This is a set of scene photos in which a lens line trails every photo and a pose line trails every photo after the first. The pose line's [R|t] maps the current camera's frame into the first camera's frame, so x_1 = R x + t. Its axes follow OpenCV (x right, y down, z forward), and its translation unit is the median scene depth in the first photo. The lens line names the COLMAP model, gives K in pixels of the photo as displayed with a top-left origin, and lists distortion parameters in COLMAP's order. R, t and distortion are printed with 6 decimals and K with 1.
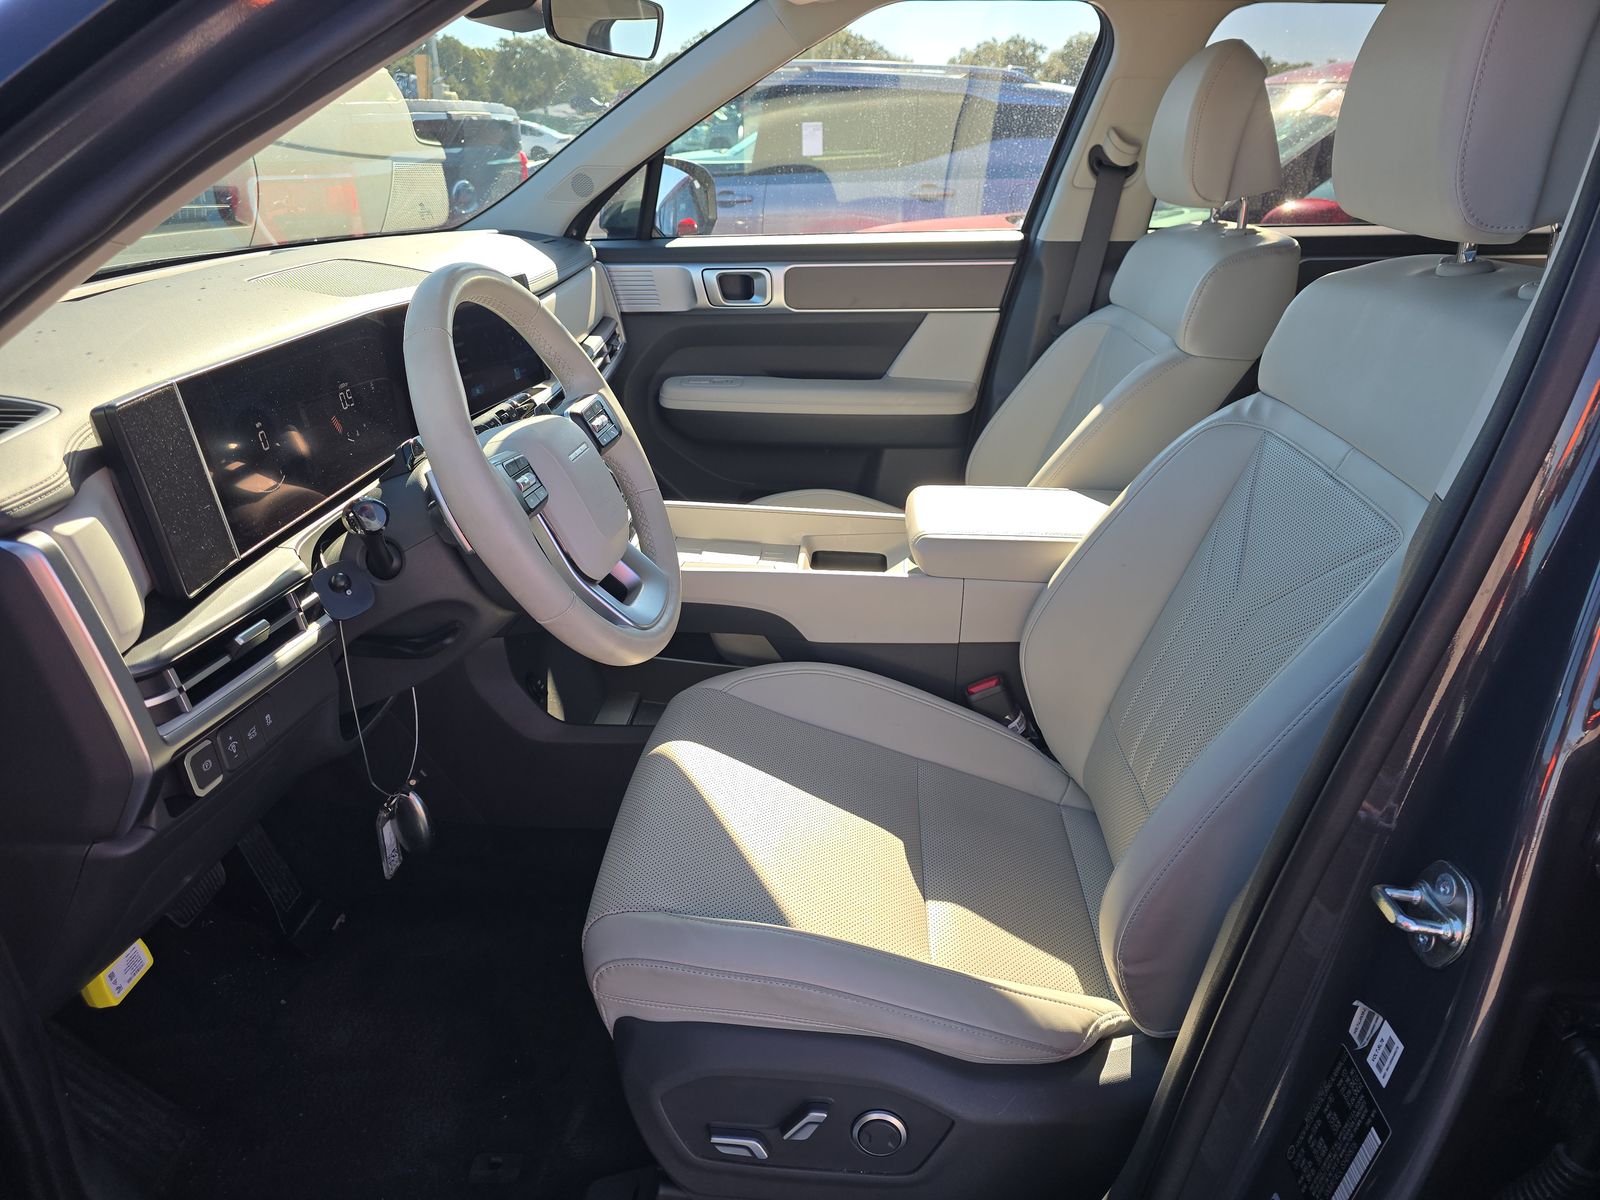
lens RADIAL K [[1093.9, 0, 800.6], [0, 1093.9, 605.2], [0, 0, 1]] dist [0.026296, -0.000875]
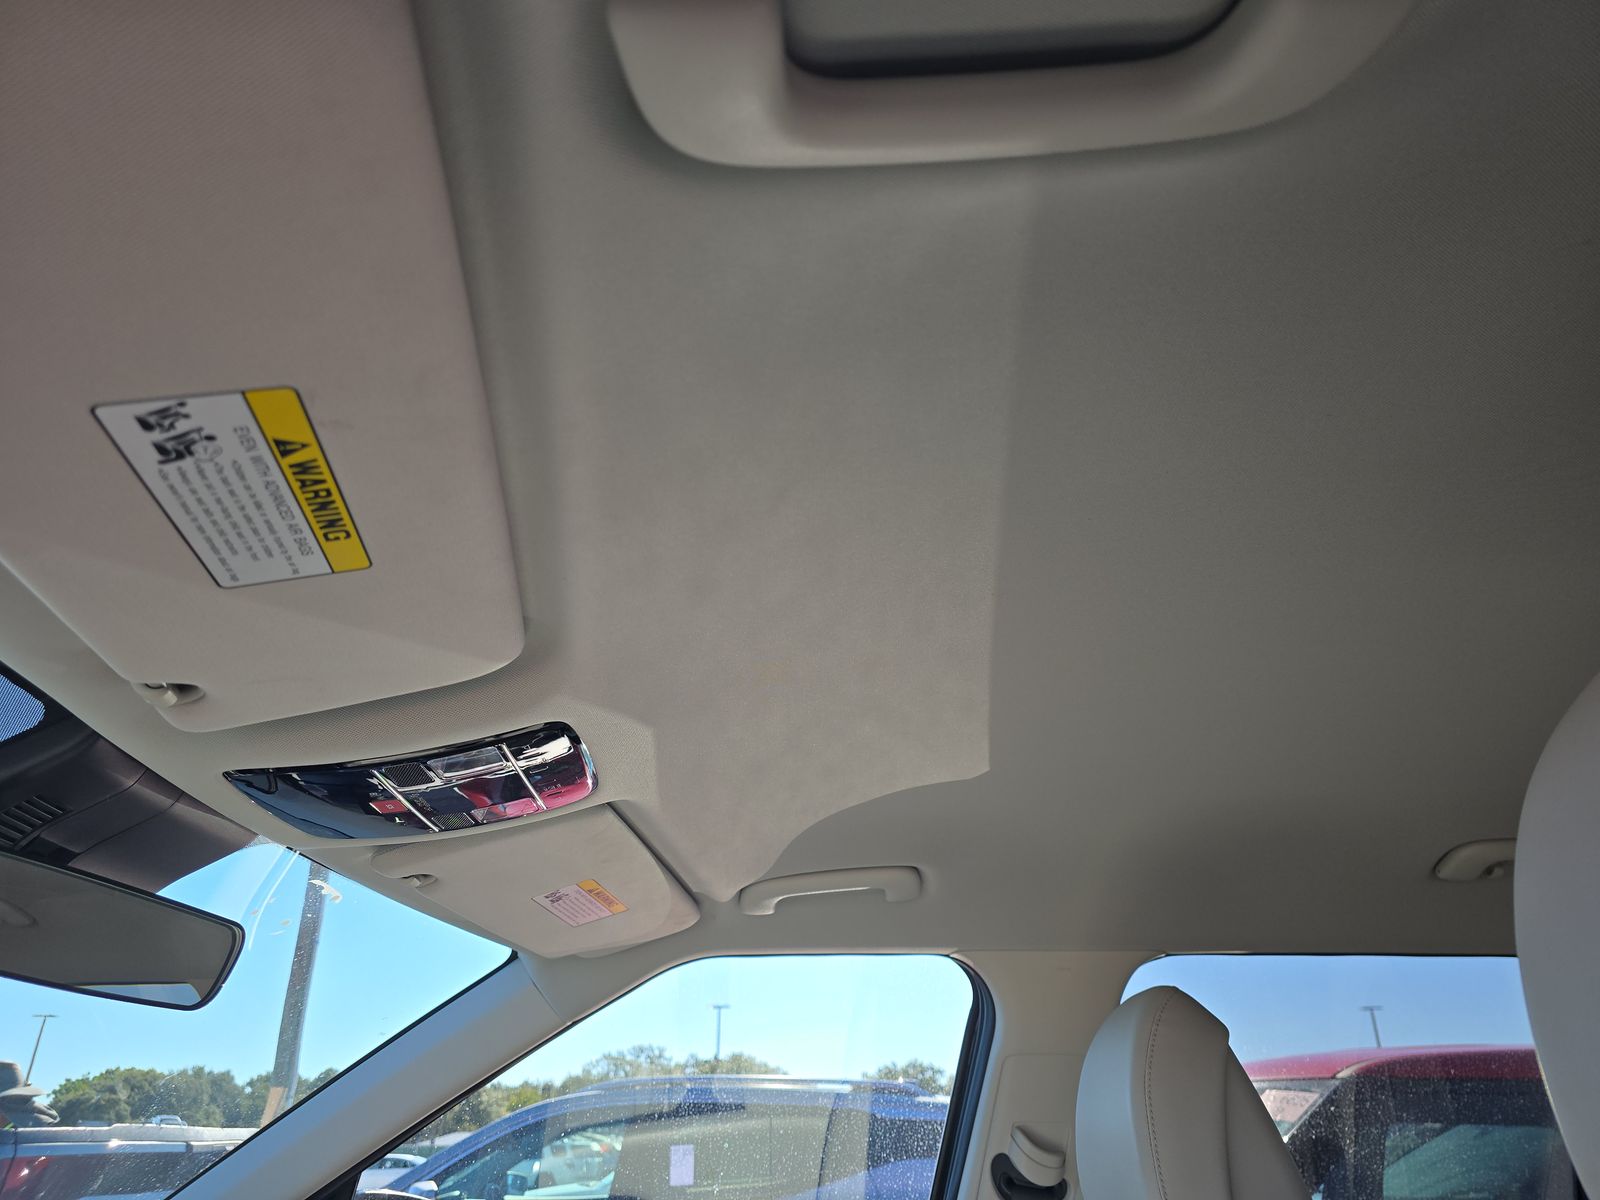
lens RADIAL K [[1093.9, 0, 800.6], [0, 1093.9, 605.2], [0, 0, 1]] dist [0.026296, -0.000875]
pose [[0.997121, 0.015784, 0.074163, 0.034140], [0.046760, 0.641955, -0.765316, -0.045758], [-0.059689, 0.766580, 0.639368, 0.118165]]
